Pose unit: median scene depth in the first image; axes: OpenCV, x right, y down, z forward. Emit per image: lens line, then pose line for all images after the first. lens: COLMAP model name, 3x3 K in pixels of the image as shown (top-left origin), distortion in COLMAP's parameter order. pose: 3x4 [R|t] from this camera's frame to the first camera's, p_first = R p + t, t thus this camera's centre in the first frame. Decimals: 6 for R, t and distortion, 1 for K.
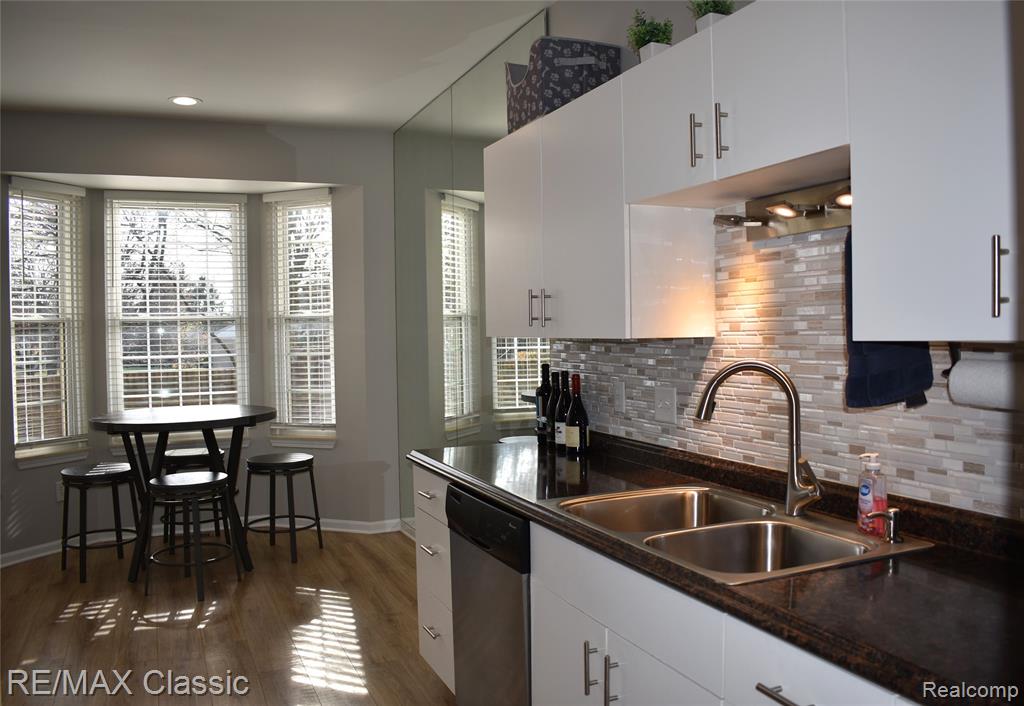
lens RADIAL K [[800.0, 0, 511.5], [0, 800.0, 347.8], [0, 0, 1]] dist [-0.074453, -0.009129]
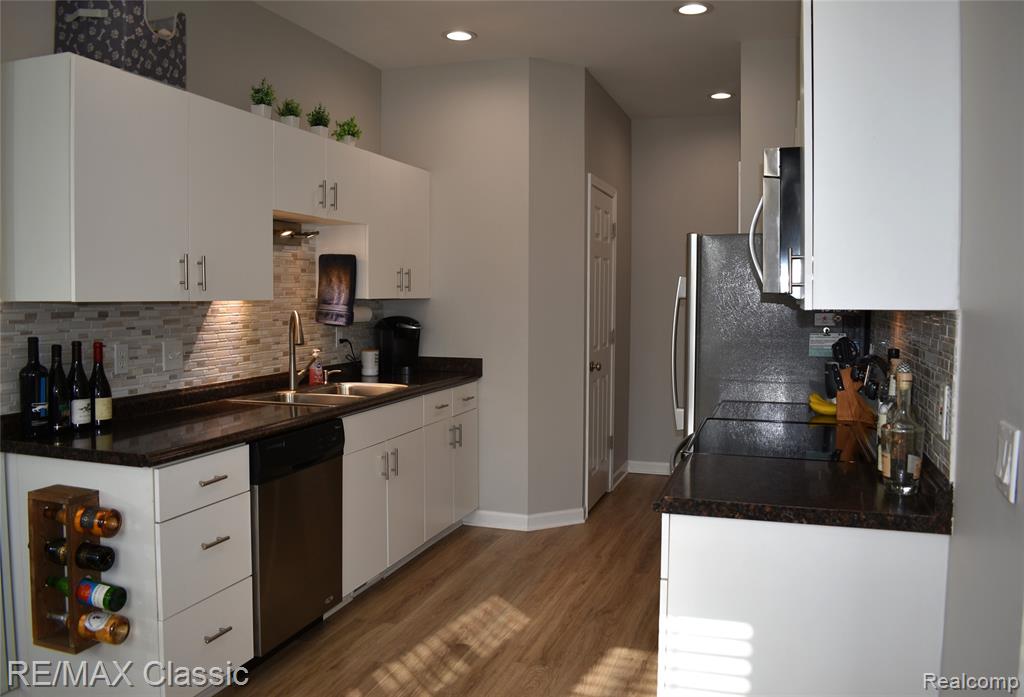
lens RADIAL K [[800.0, 0, 511.0], [0, 800.0, 346.9], [0, 0, 1]] dist [-0.074453, -0.009129]
pose [[-0.740312, -0.019668, 0.671976, -1.039282], [0.034404, 0.997154, 0.067088, -0.006418], [-0.671383, 0.072785, -0.737528, 1.582319]]
